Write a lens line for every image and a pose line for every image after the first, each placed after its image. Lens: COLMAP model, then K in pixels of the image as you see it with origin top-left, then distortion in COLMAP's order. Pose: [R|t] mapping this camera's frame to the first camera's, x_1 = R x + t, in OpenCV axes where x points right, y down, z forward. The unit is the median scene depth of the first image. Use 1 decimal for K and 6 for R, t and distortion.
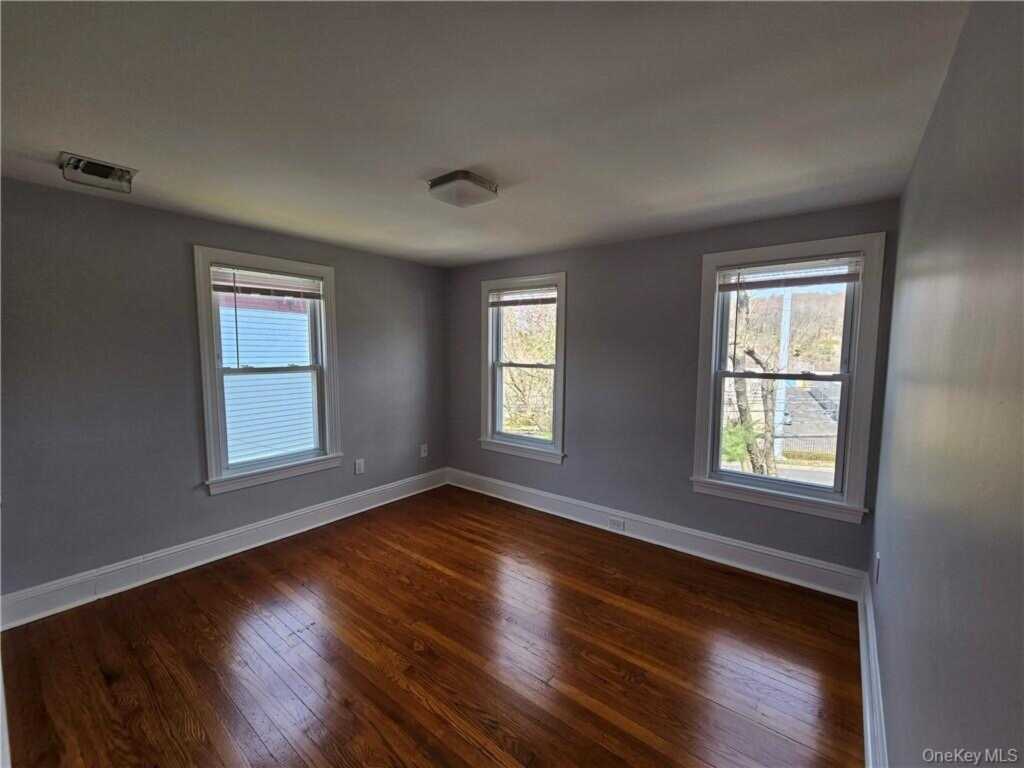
lens RADIAL K [[417.7, 0, 518.0], [0, 417.7, 386.3], [0, 0, 1]] dist [-0.007554, 0.000336]
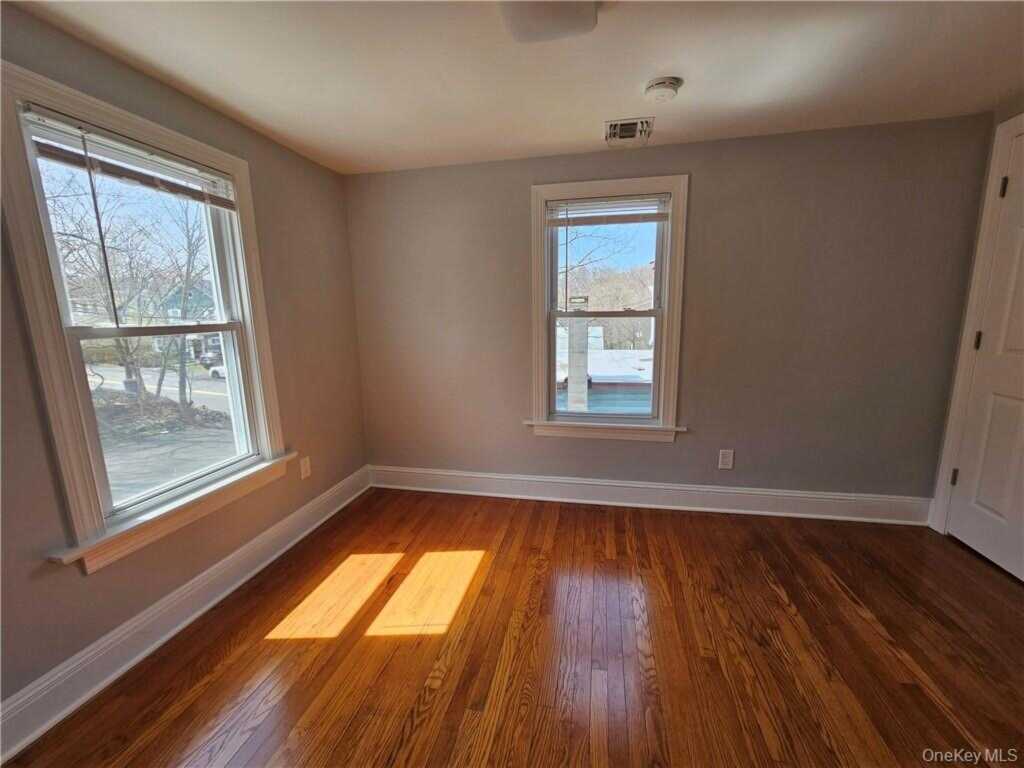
lens RADIAL K [[417.7, 0, 518.0], [0, 417.7, 386.3], [0, 0, 1]] dist [-0.007554, 0.000336]
pose [[0.450501, 0.138144, -0.882023, 0.118778], [-0.062491, 0.990412, 0.123202, 0.013786], [0.890586, -0.000384, 0.454814, 0.449986]]
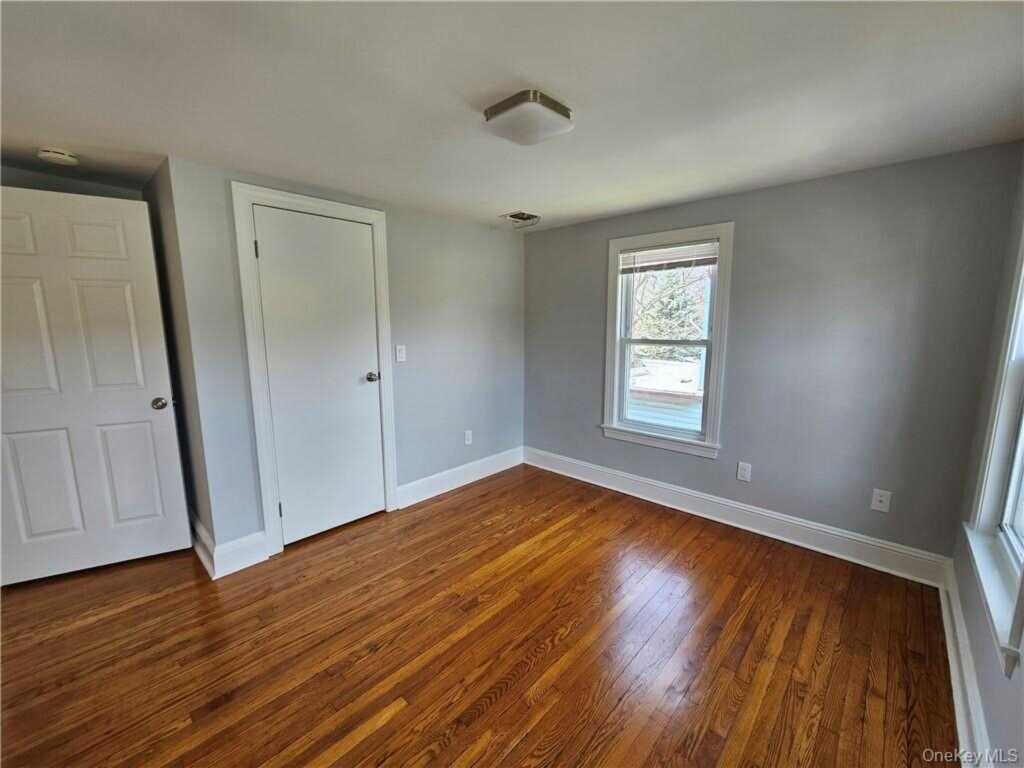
lens RADIAL K [[417.7, 0, 518.0], [0, 417.7, 386.3], [0, 0, 1]] dist [-0.007554, 0.000336]
pose [[-0.082881, 0.142683, -0.986292, 0.489734], [-0.089933, 0.984588, 0.149993, -0.055626], [0.992493, 0.101131, -0.068772, 0.732217]]
